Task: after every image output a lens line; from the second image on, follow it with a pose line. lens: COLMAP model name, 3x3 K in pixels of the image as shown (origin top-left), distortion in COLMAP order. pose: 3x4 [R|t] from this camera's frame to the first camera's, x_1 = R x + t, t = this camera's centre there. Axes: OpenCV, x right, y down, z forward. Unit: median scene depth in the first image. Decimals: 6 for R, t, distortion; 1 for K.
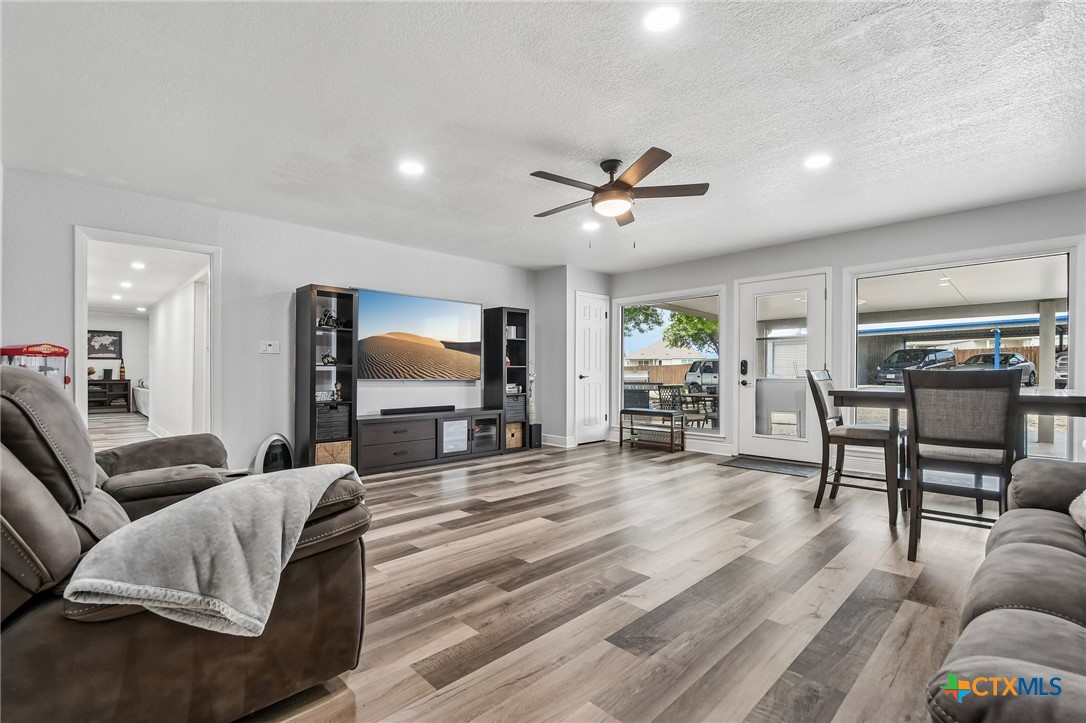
lens RADIAL K [[492.8, 0, 541.7], [0, 492.8, 368.2], [0, 0, 1]] dist [-0.003154, 0.000308]
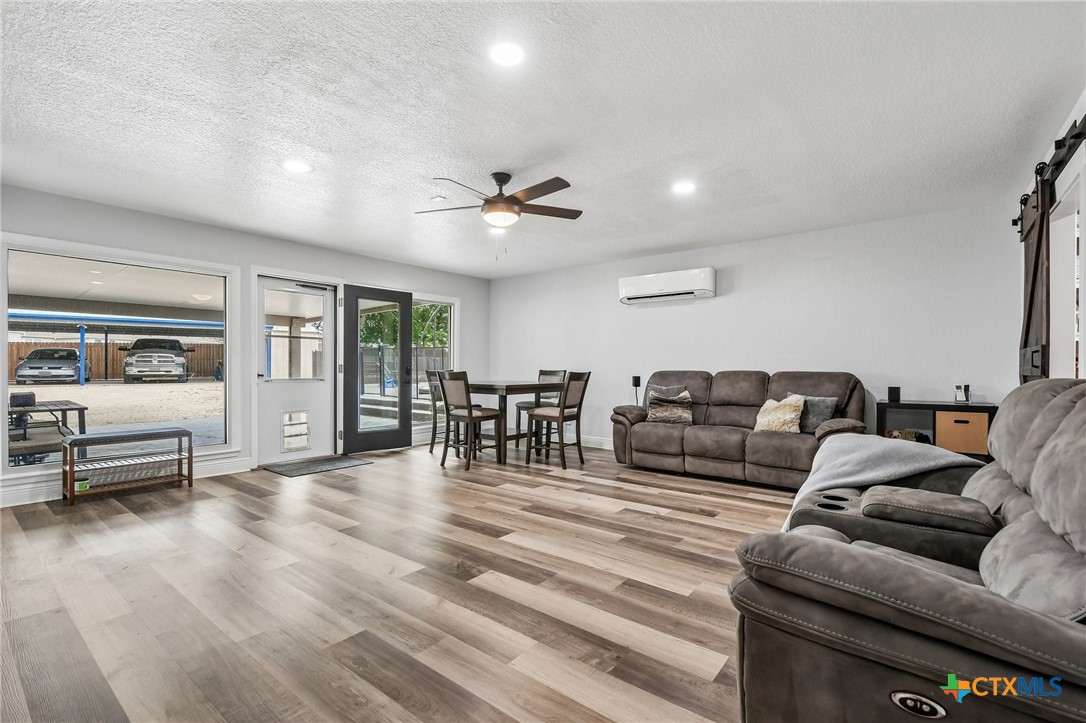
lens RADIAL K [[492.8, 0, 540.6], [0, 492.8, 363.7], [0, 0, 1]] dist [-0.003154, 0.000308]
pose [[-0.126770, 0.002454, 0.991929, -1.105226], [-0.004590, 0.999985, -0.003061, -0.015344], [-0.991922, -0.004941, -0.126757, 1.272351]]
